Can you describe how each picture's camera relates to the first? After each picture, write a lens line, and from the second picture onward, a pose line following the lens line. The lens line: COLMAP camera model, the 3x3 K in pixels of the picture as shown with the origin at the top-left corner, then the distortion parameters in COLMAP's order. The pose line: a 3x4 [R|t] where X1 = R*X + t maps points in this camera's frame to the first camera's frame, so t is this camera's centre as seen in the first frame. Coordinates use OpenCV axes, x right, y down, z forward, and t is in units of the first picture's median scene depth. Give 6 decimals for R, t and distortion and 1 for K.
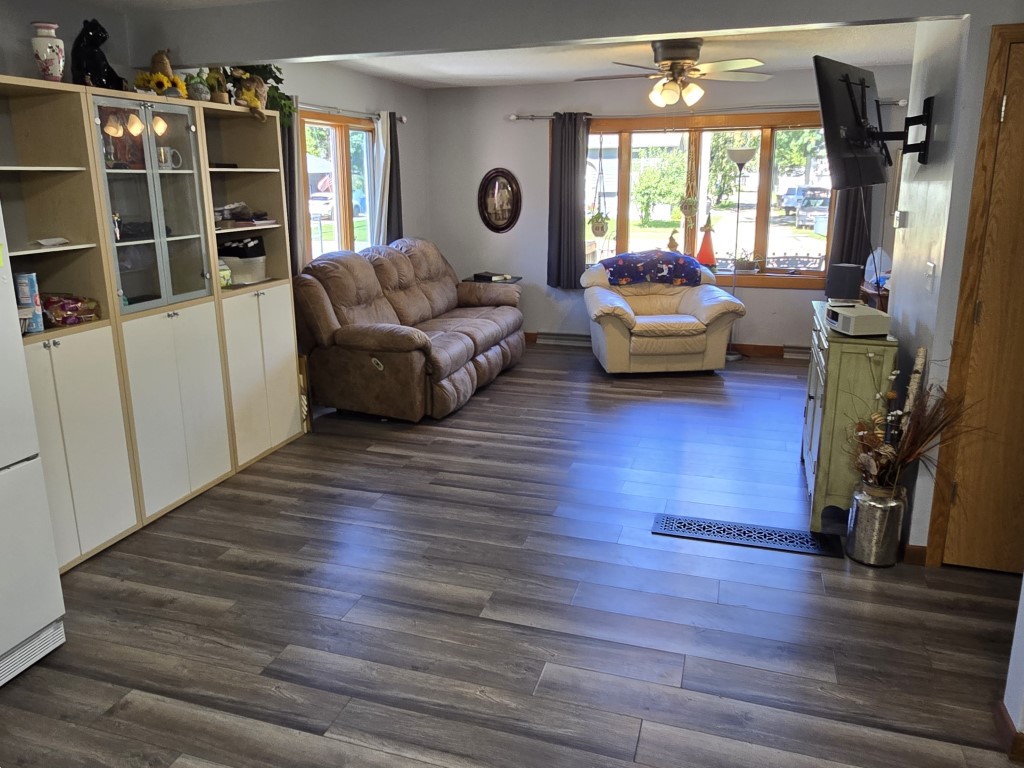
lens RADIAL K [[719.0, 0, 510.9], [0, 719.0, 346.4], [0, 0, 1]] dist [-0.000372, 0.000228]
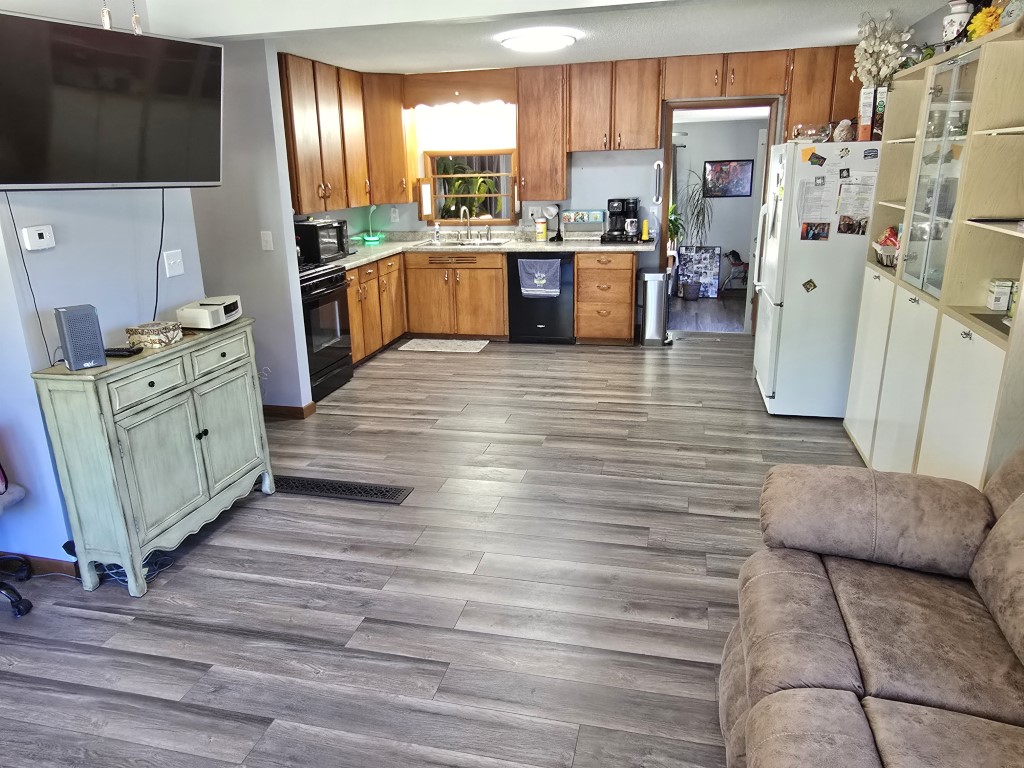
lens RADIAL K [[738.1, 0, 507.9], [0, 738.1, 388.8], [0, 0, 1]] dist [0.002457, 0.000092]
pose [[-0.997009, 0.052923, -0.056331, 0.077810], [0.017398, 0.863777, 0.503575, -0.331082], [0.075308, 0.501088, -0.862113, 1.405244]]
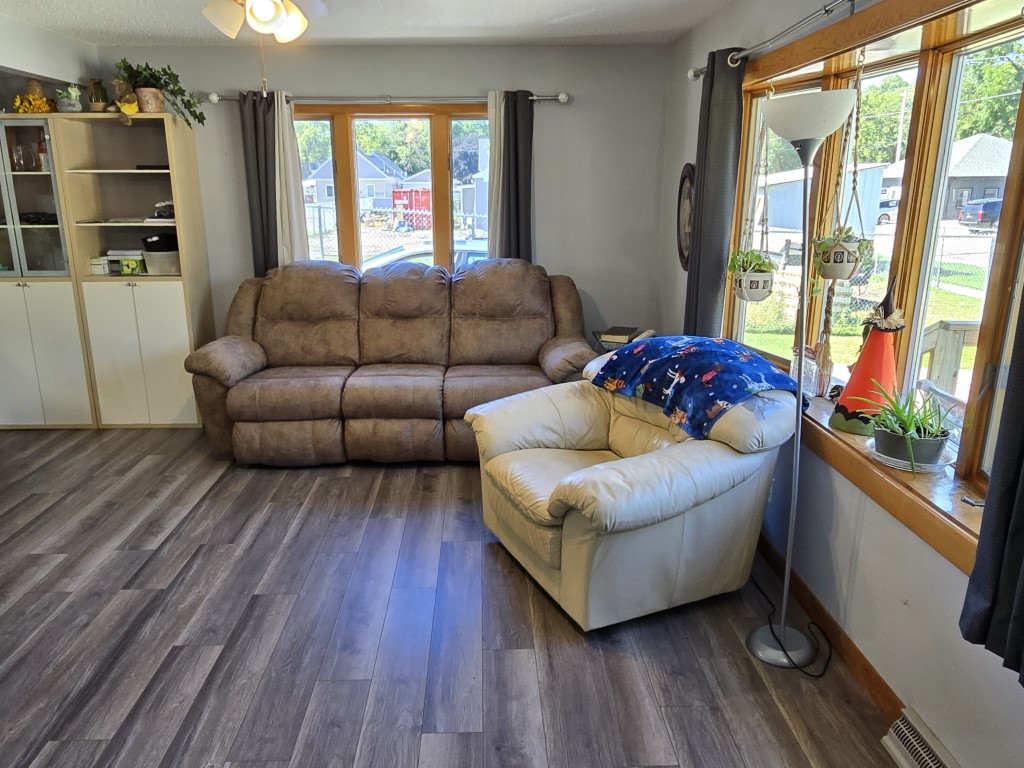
lens RADIAL K [[738.1, 0, 507.9], [0, 738.1, 388.8], [0, 0, 1]] dist [0.002457, 0.000092]
pose [[0.350072, 0.255503, -0.901204, 0.836888], [-0.216075, 0.958162, 0.187717, -0.234485], [0.911461, 0.129013, 0.390633, 1.002072]]
